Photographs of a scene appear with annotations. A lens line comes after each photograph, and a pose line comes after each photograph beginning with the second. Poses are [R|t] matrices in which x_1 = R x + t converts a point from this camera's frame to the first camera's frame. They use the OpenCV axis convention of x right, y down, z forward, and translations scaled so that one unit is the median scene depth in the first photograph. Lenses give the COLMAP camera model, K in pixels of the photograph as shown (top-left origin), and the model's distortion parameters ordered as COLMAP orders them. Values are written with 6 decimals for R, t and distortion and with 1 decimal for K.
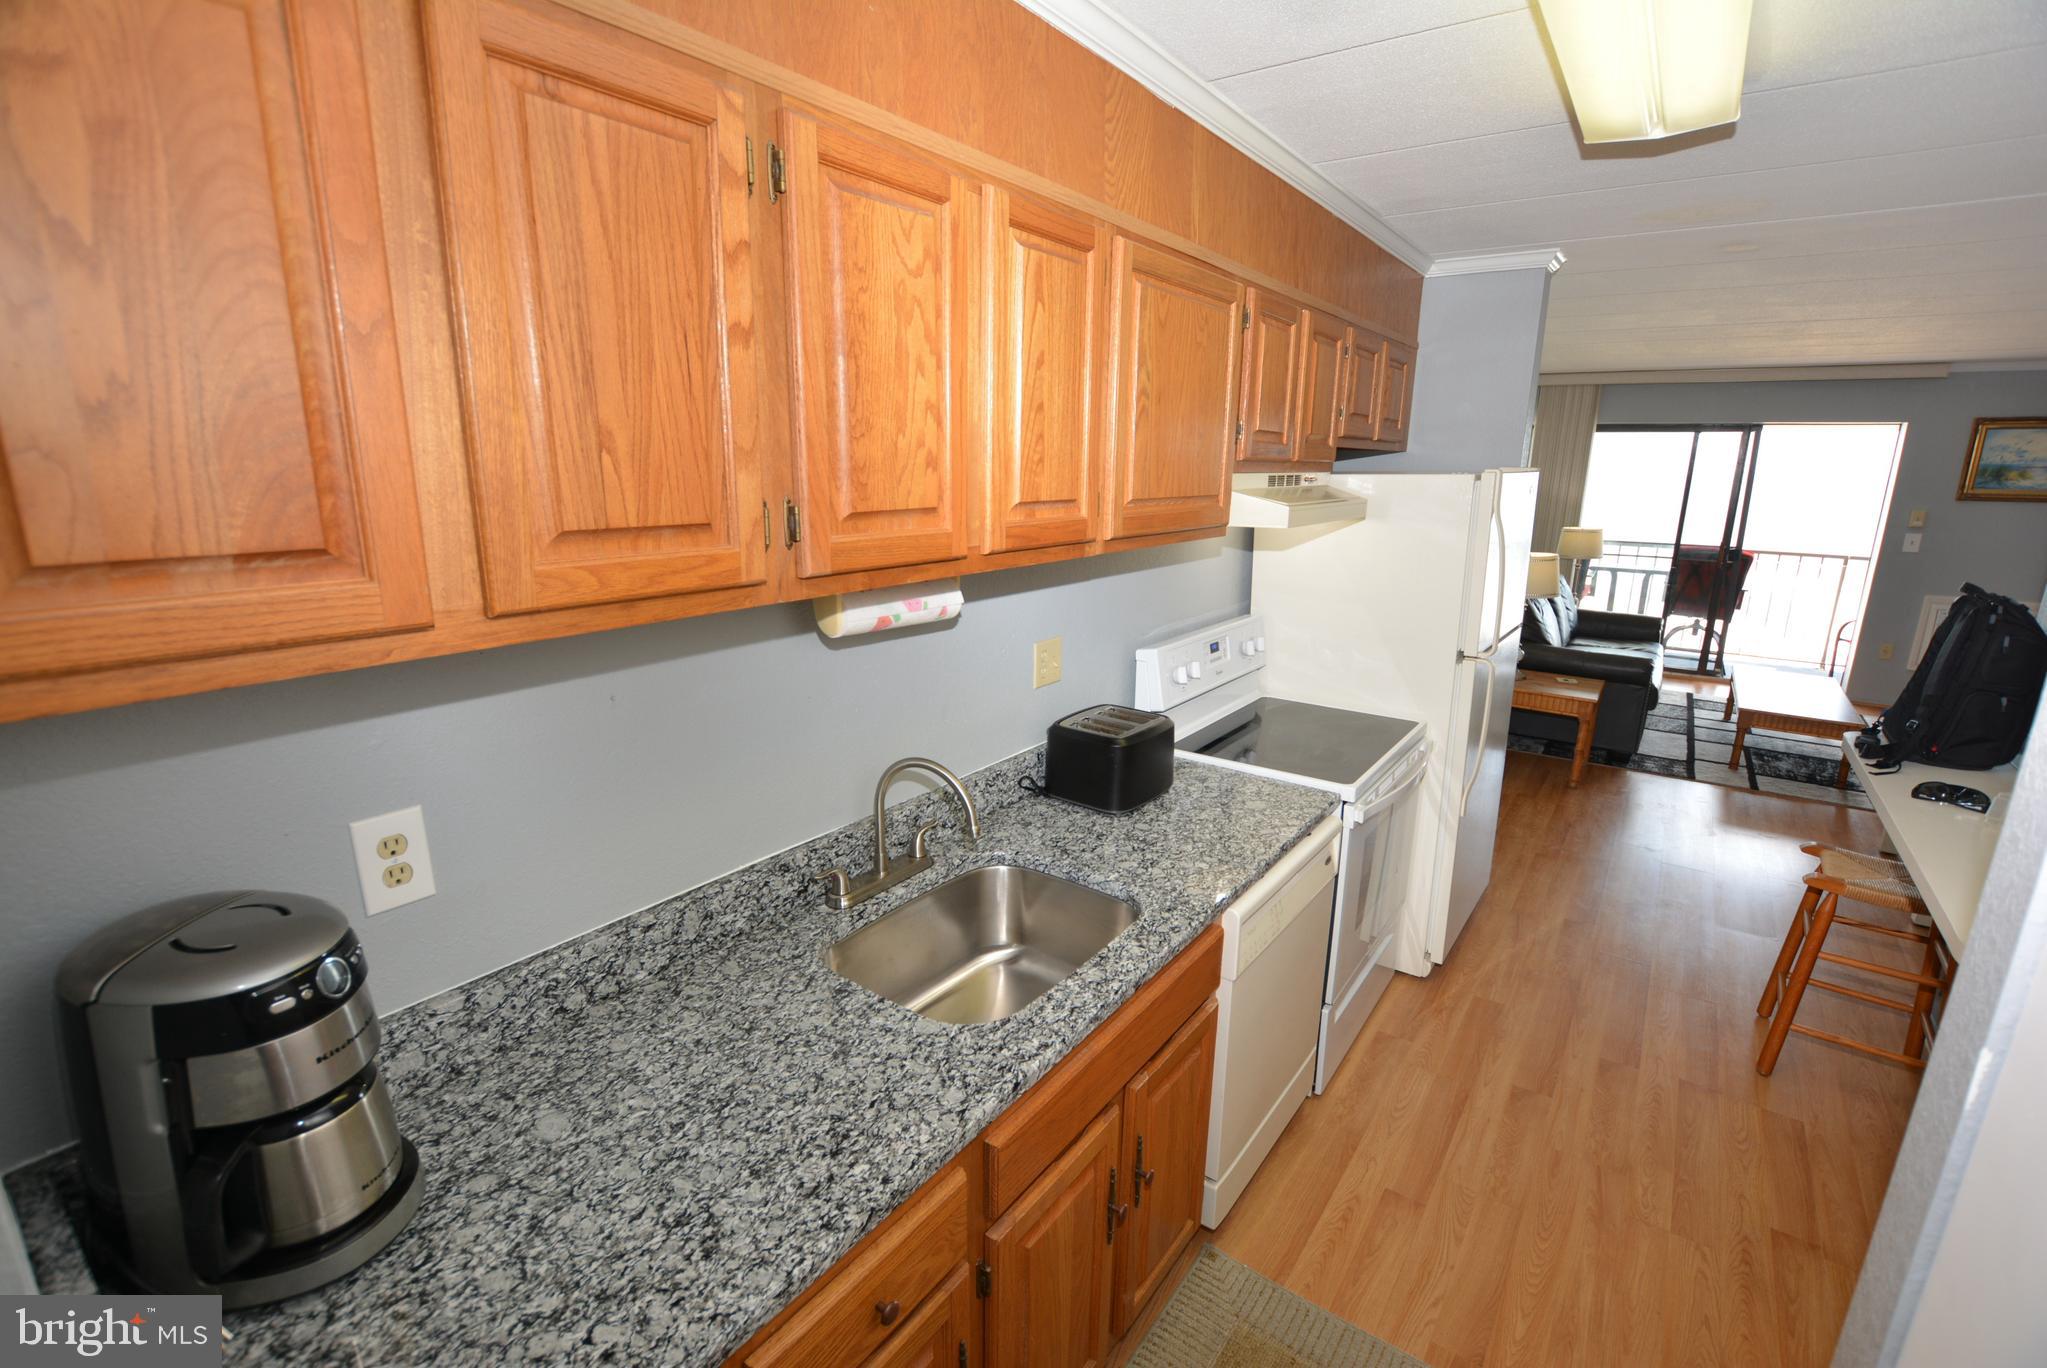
lens RADIAL K [[913.5, 0, 1026.0], [0, 913.5, 692.8], [0, 0, 1]] dist [-0.034630, 0.007261]
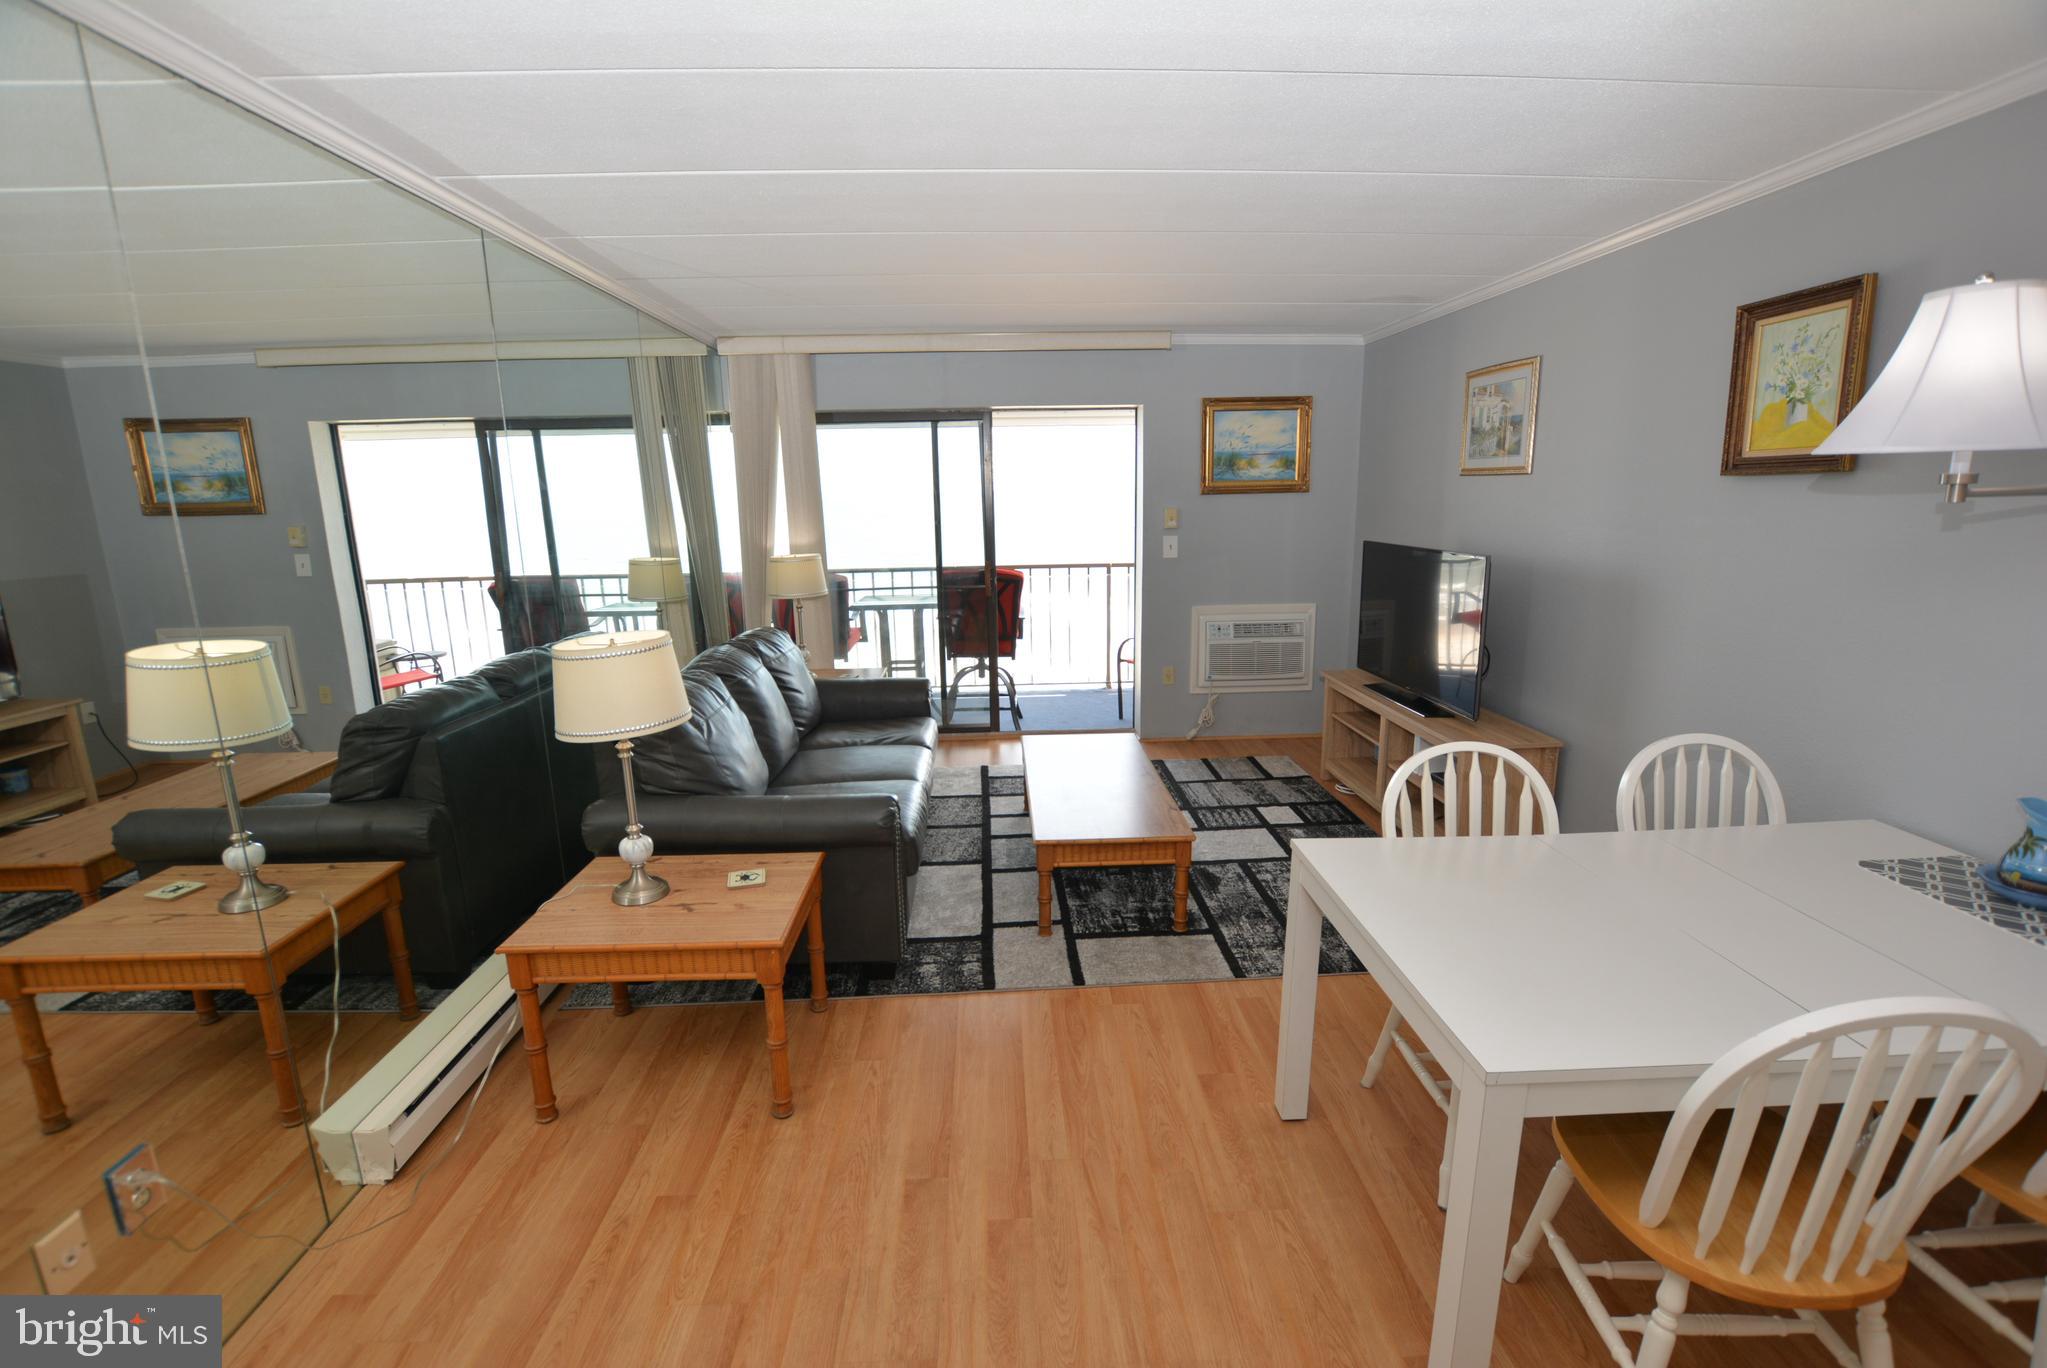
lens RADIAL K [[903.5, 0, 1025.3], [0, 903.5, 692.6], [0, 0, 1]] dist [-0.040099, 0.007267]
pose [[0.785164, -0.158193, 0.598743, 0.359419], [0.177916, 0.983686, 0.026586, -0.081124], [-0.593181, 0.085651, 0.800500, 0.412664]]
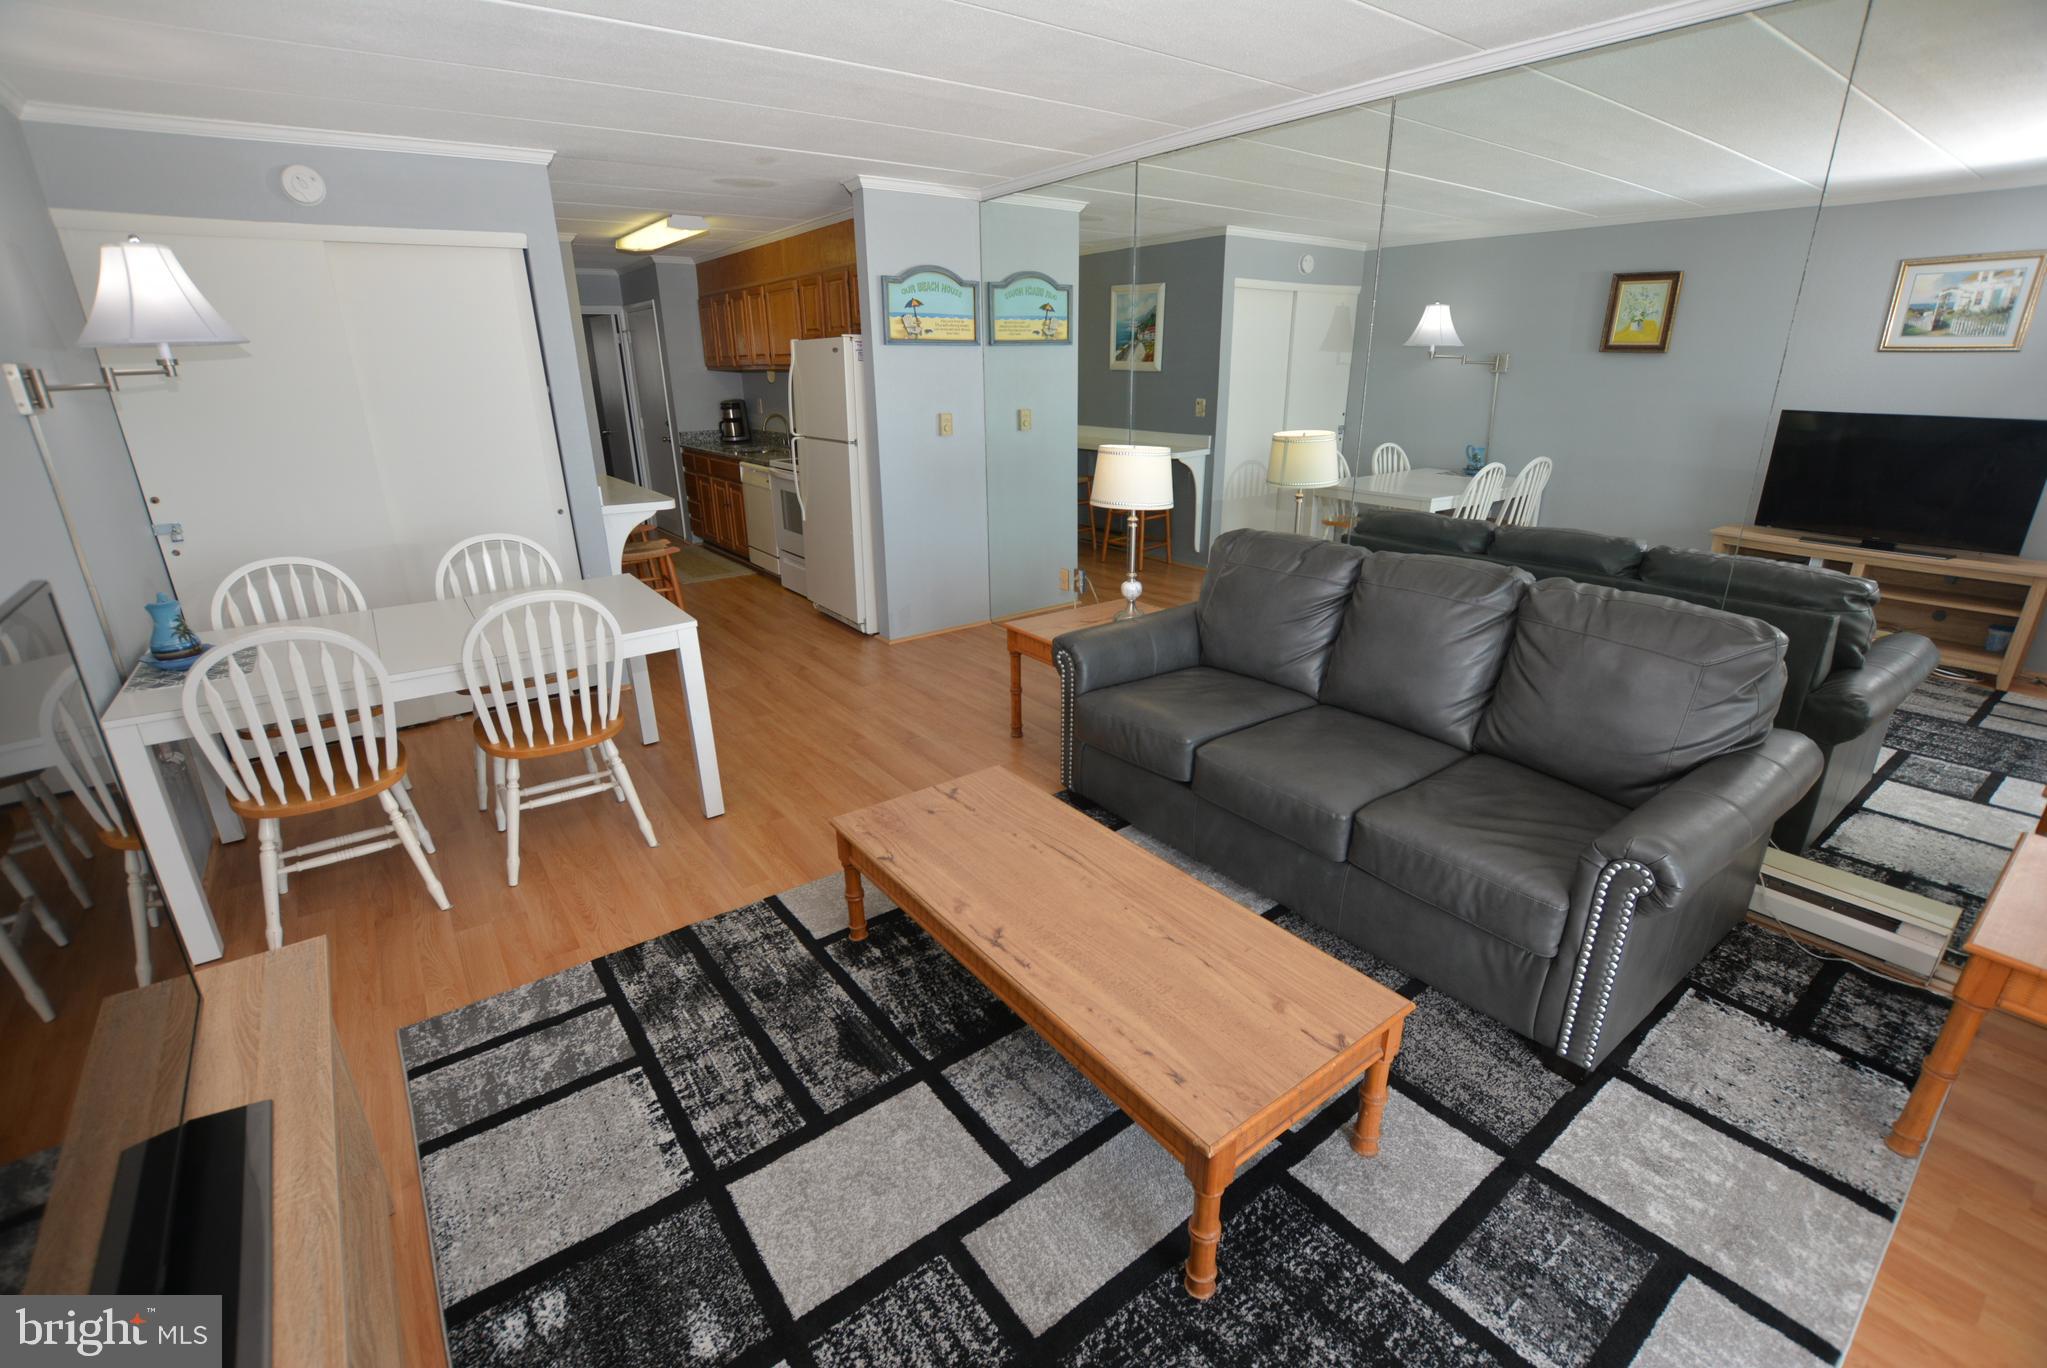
lens RADIAL K [[903.5, 0, 1025.3], [0, 903.5, 692.6], [0, 0, 1]] dist [-0.040099, 0.007267]
pose [[-0.300496, 0.321585, -0.897934, 1.025483], [-0.234724, 0.887557, 0.396419, -0.193011], [0.924450, 0.329889, -0.191223, 0.898150]]
